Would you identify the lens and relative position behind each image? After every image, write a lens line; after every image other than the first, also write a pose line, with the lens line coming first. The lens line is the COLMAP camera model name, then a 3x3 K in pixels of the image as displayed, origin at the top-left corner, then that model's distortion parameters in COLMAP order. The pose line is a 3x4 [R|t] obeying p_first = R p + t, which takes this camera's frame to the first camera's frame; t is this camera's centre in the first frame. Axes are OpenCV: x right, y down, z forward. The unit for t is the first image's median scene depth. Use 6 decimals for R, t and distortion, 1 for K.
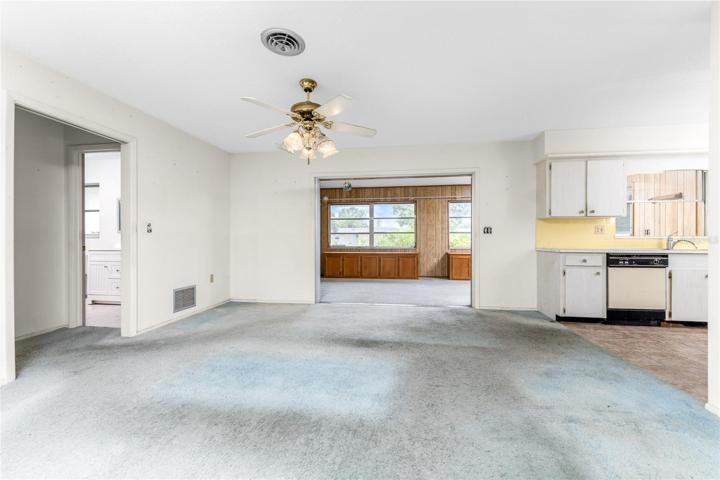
lens RADIAL K [[297.2, 0, 360.0], [0, 297.2, 240.0], [0, 0, 1]] dist [-0.000806, -0.000214]
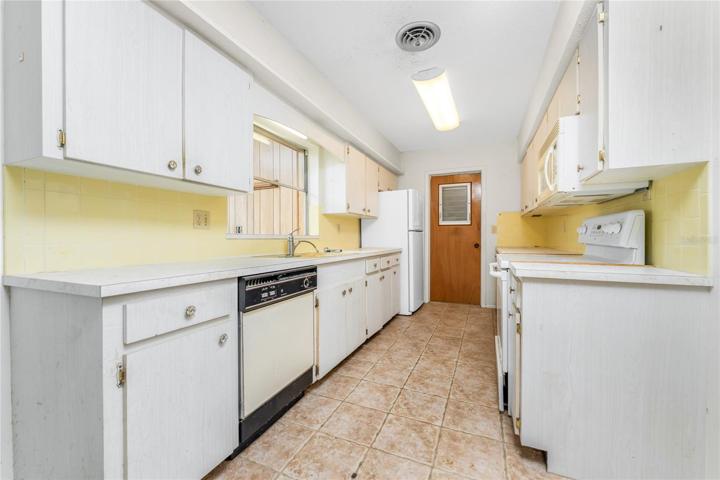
lens RADIAL K [[285.9, 0, 346.6], [0, 285.9, 242.5], [0, 0, 1]] dist [0.000667, 0.000151]
pose [[0.307166, -0.013524, 0.951560, 0.426098], [0.003607, 0.999908, 0.013047, -0.003036], [-0.951649, -0.000575, 0.307186, 0.613321]]
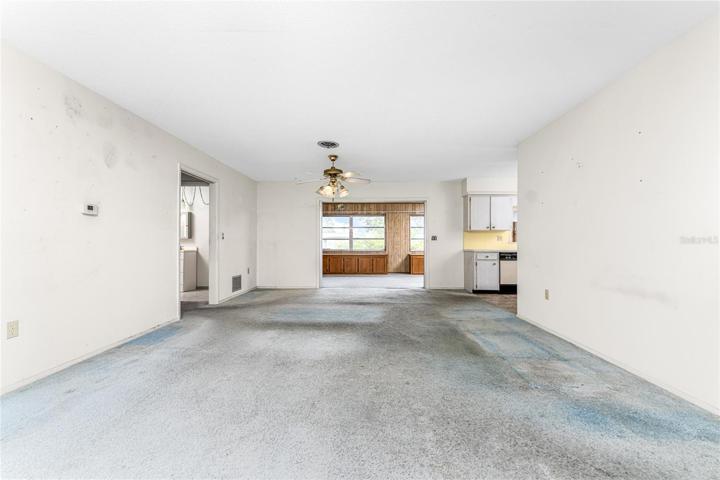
lens RADIAL K [[297.2, 0, 360.0], [0, 297.2, 240.0], [0, 0, 1]] dist [-0.000806, -0.000214]
pose [[0.992725, 0.004231, 0.120331, -0.140549], [-0.002319, 0.999869, -0.016025, 0.003049], [-0.120383, 0.015629, 0.992605, -0.490601]]
